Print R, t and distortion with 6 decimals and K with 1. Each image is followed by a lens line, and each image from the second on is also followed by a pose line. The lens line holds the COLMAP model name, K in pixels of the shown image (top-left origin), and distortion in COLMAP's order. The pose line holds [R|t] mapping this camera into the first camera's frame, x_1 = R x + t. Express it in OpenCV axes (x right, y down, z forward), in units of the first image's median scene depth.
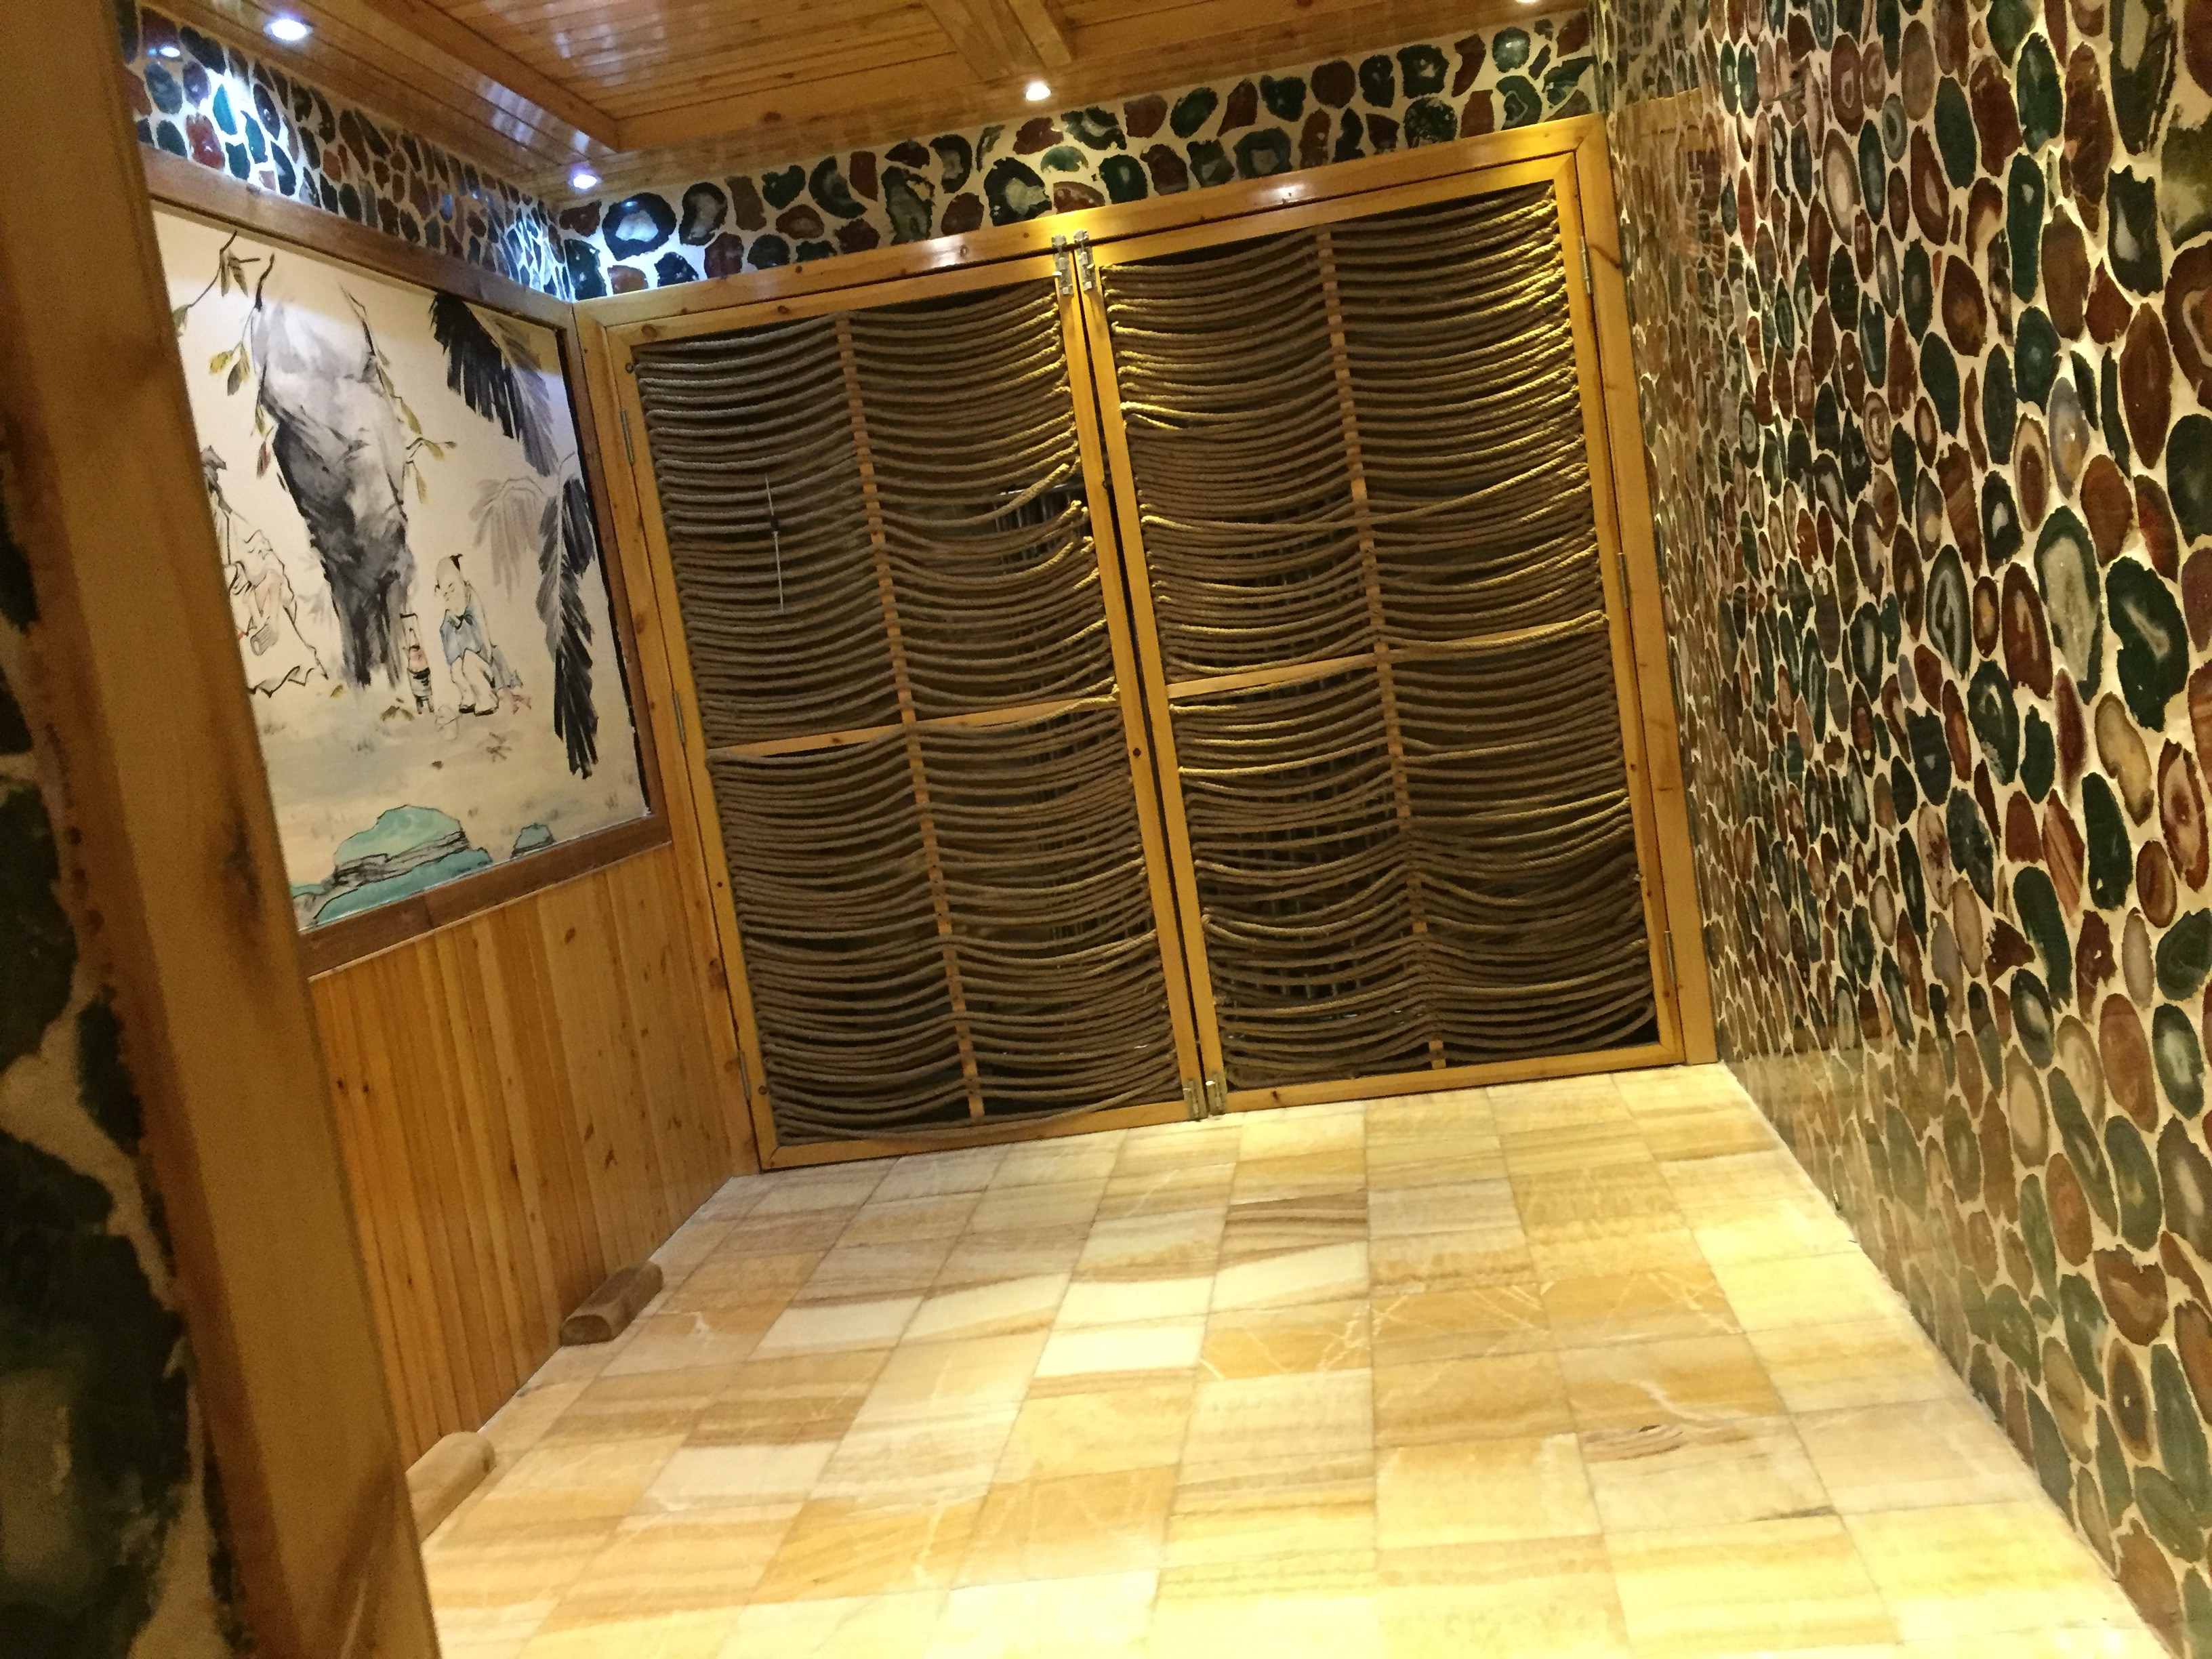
lens RADIAL K [[1922.7, 0, 1107.1], [0, 1922.7, 828.2], [0, 0, 1]] dist [0.032661, -0.005020]
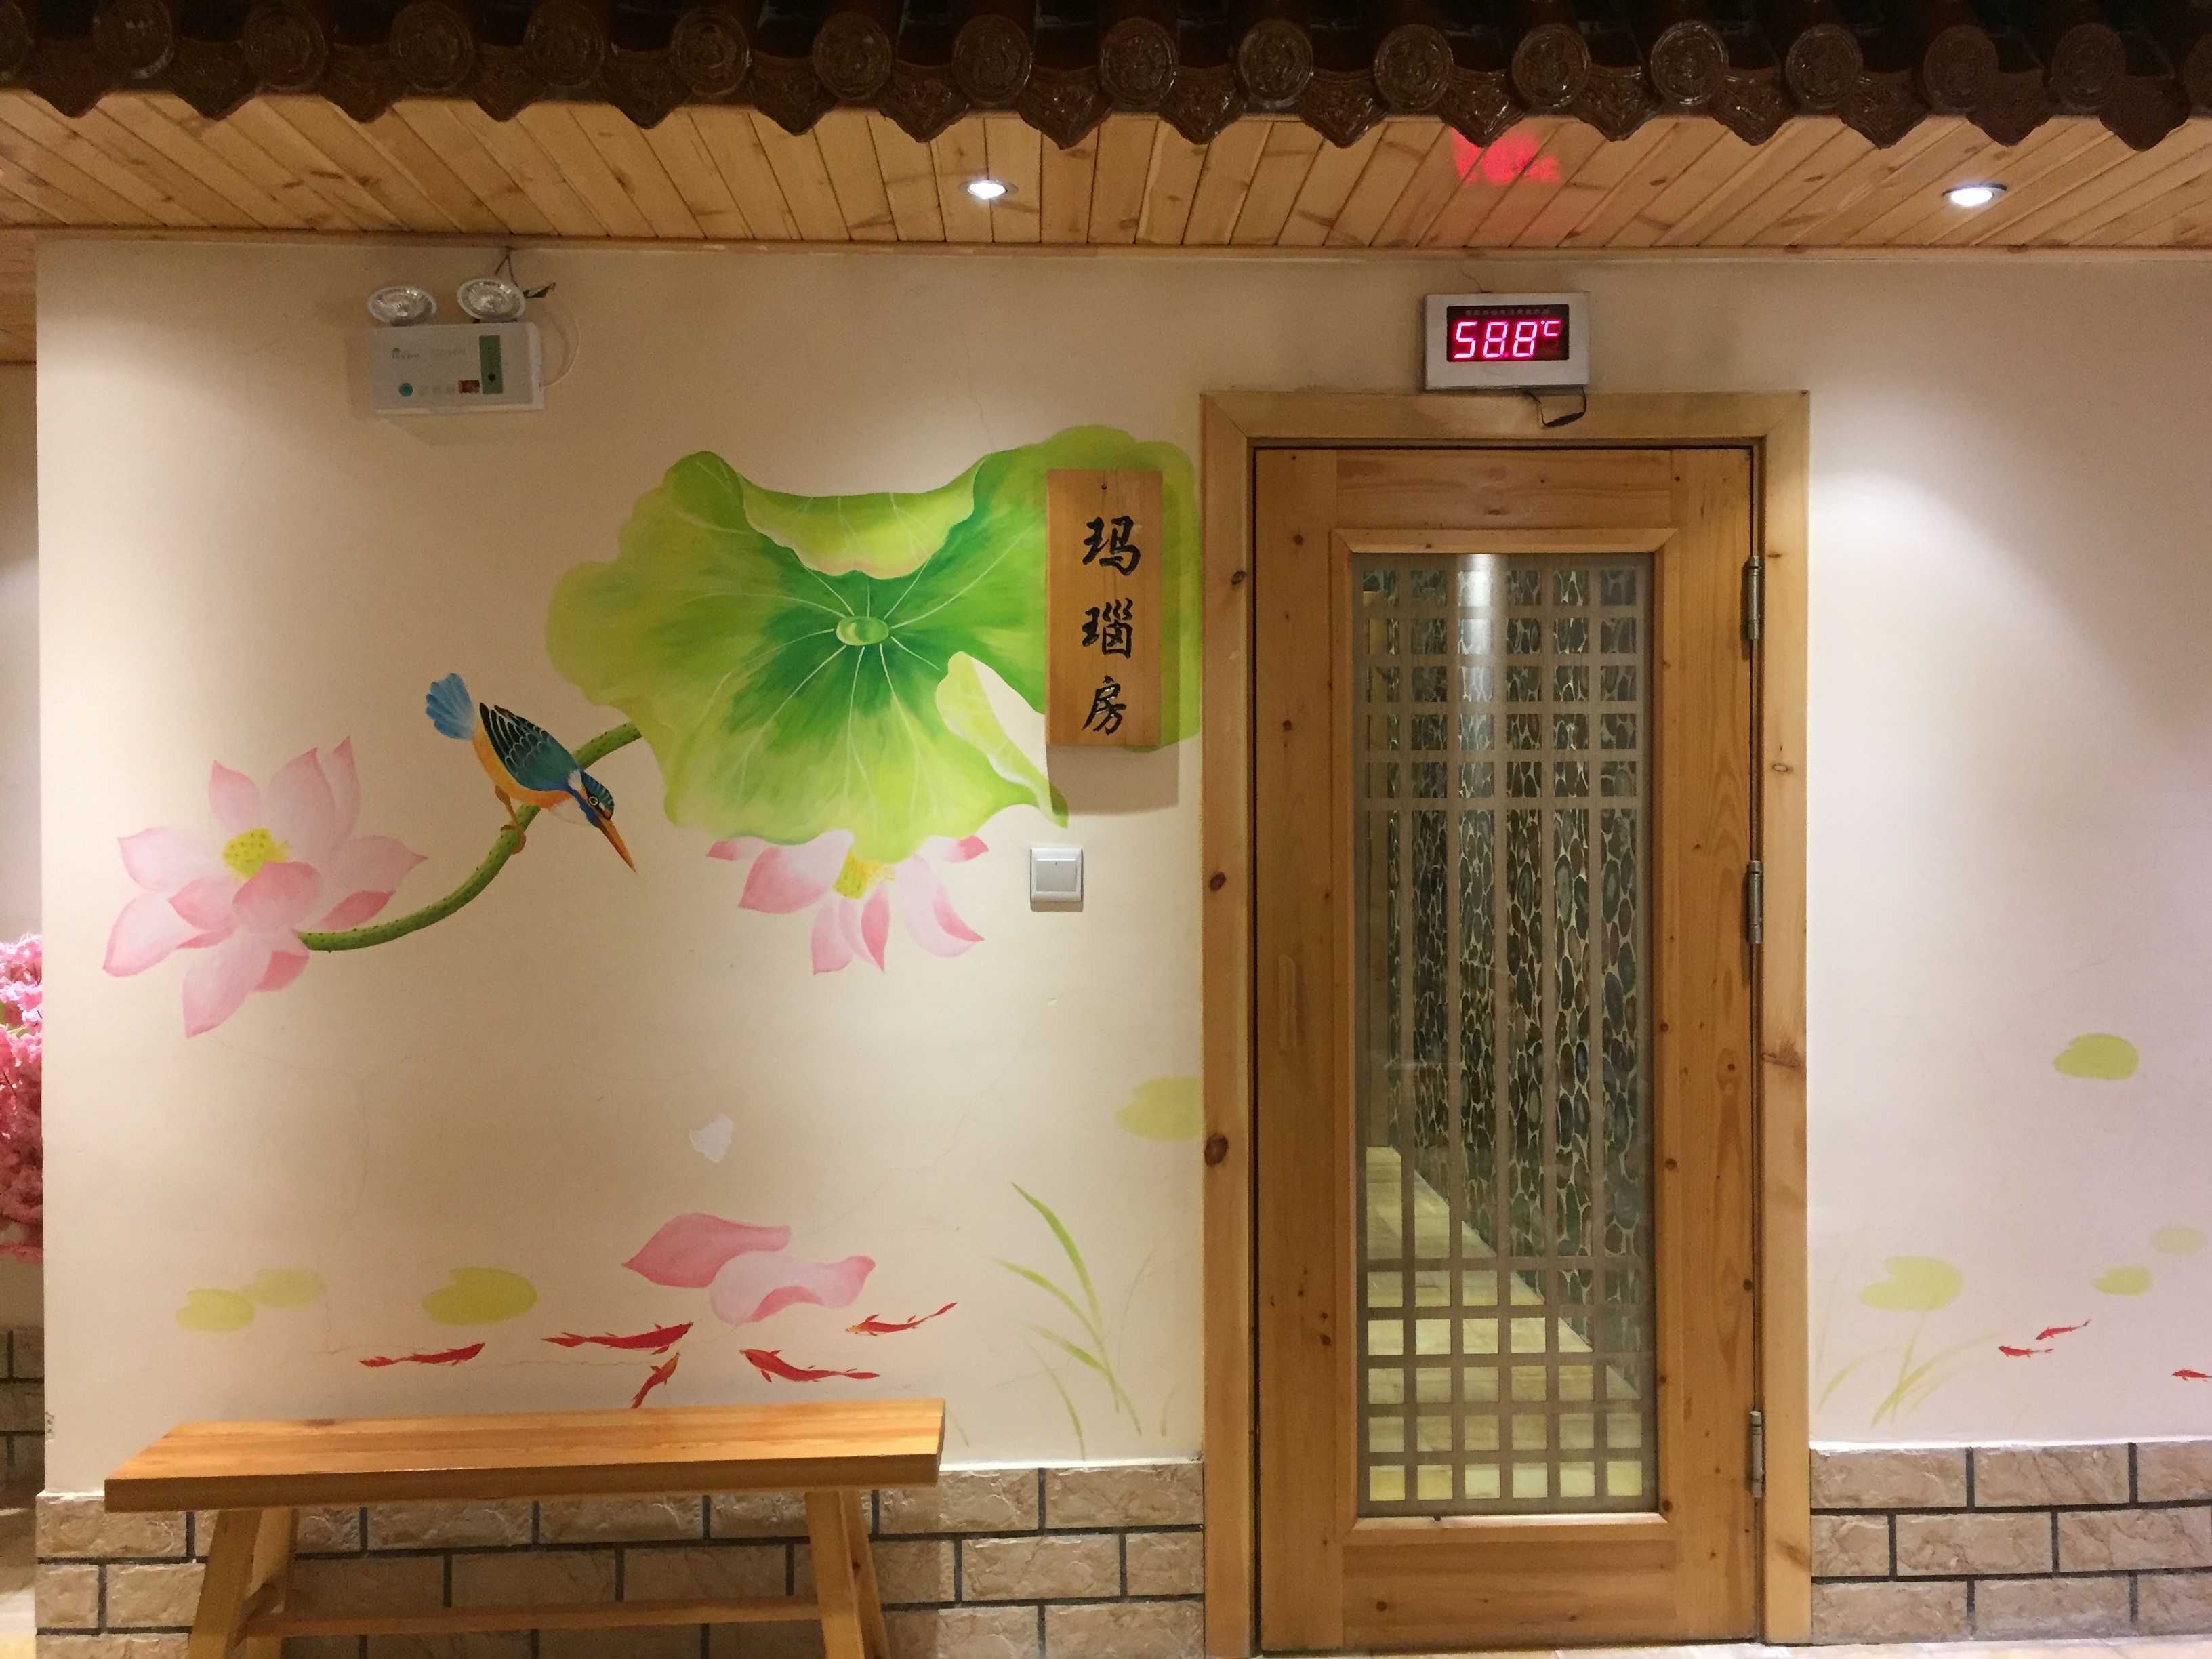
lens RADIAL K [[1922.7, 0, 1106.7], [0, 1922.7, 826.6], [0, 0, 1]] dist [0.032661, -0.005020]
pose [[0.976196, 0.147248, 0.159249, -0.457295], [-0.128400, 0.984086, -0.122832, 0.168575], [-0.174801, 0.099460, 0.979567, -1.241558]]
